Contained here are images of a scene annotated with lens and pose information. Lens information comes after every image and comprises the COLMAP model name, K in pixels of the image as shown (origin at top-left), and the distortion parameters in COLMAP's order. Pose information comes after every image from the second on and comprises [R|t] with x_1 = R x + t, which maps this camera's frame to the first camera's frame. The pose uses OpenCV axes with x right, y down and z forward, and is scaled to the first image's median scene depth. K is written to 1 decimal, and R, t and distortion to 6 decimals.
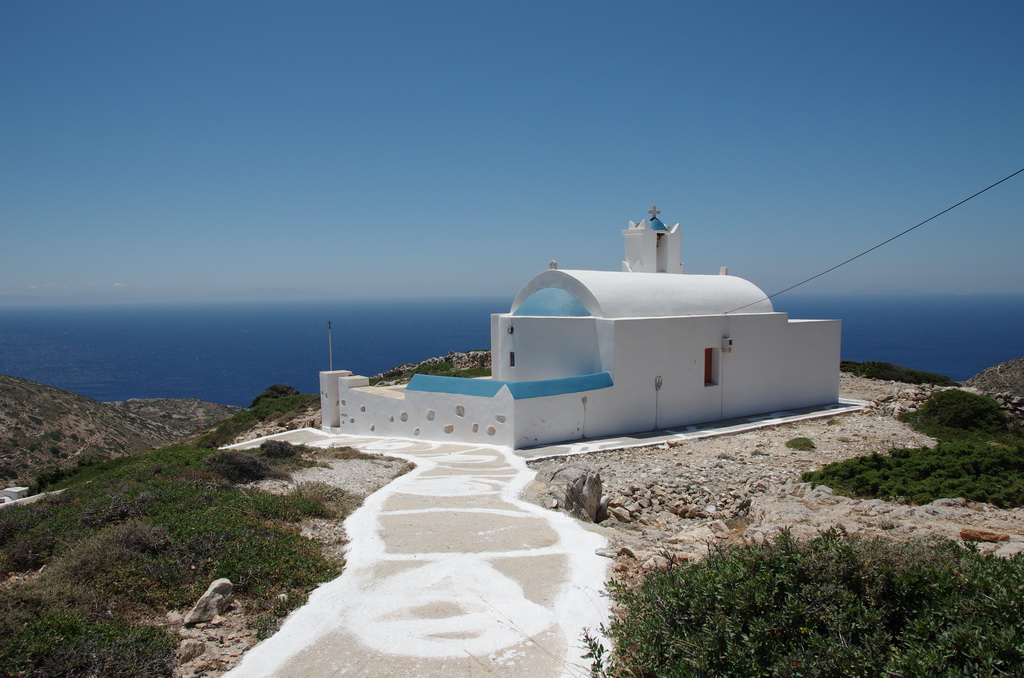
lens RADIAL K [[751.5, 0, 512.0], [0, 751.5, 339.0], [0, 0, 1]] dist [-0.066734, -0.000056]
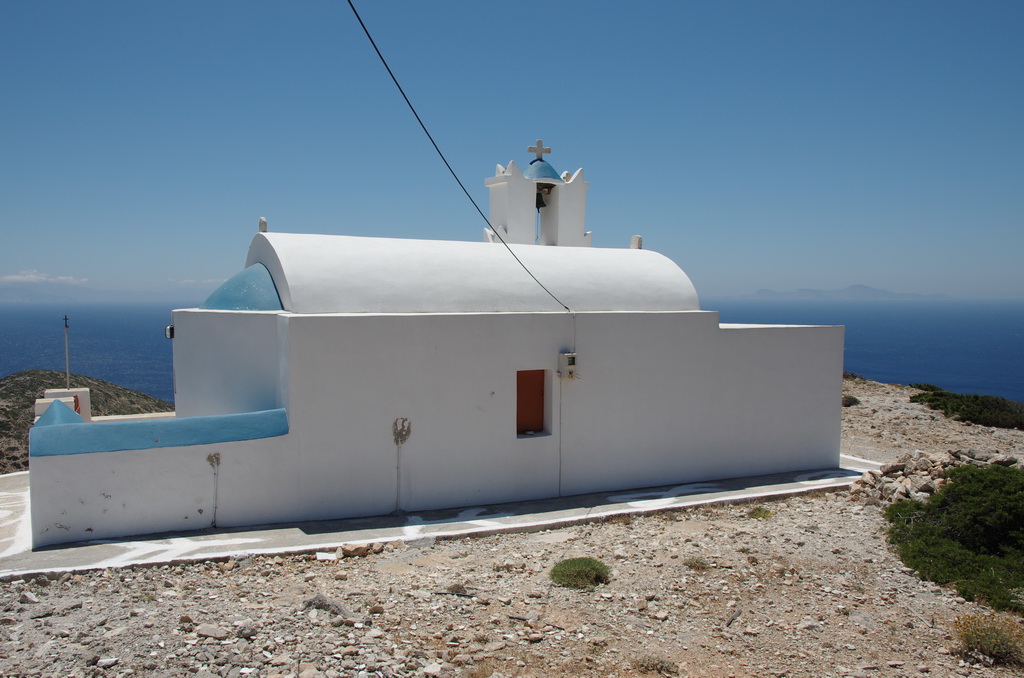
lens RADIAL K [[860.5, 0, 512.0], [0, 860.5, 339.0], [0, 0, 1]] dist [-0.062540, 0.004261]
pose [[0.985237, 0.018027, -0.170246, 0.356669], [-0.019700, 0.999773, -0.008141, -0.005887], [0.170061, 0.011374, 0.985368, 0.351180]]
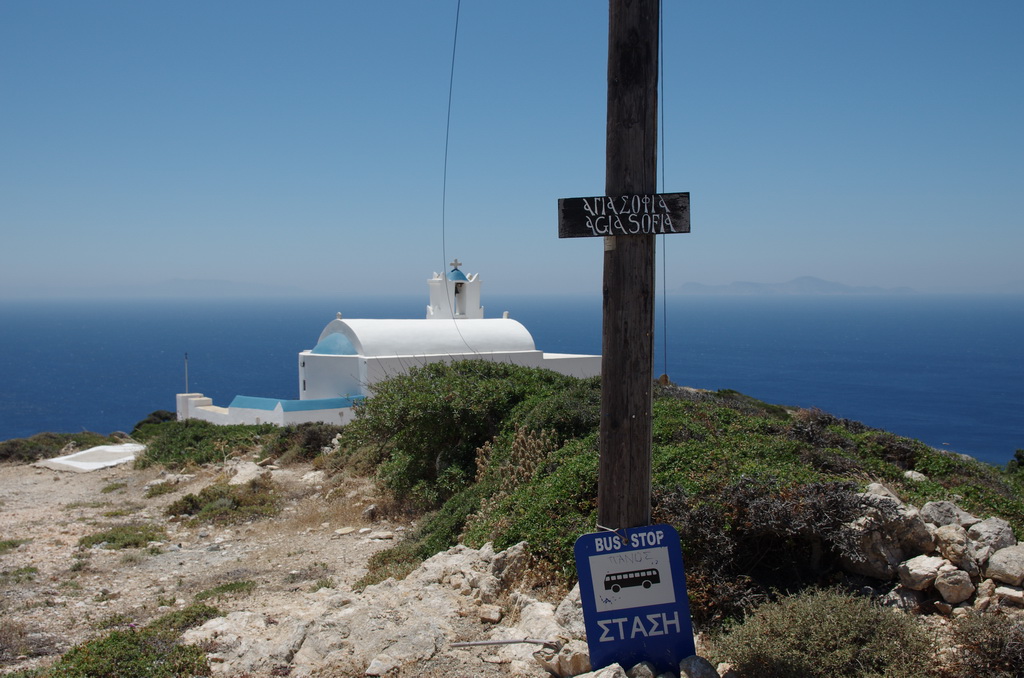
lens RADIAL K [[1164.6, 0, 512.0], [0, 1164.6, 339.0], [0, 0, 1]] dist [0.008436, 0.001099]
pose [[0.998876, 0.010432, -0.046239, 0.447363], [-0.011152, 0.999820, -0.015351, -0.027489], [0.046070, 0.015849, 0.998812, -1.041685]]
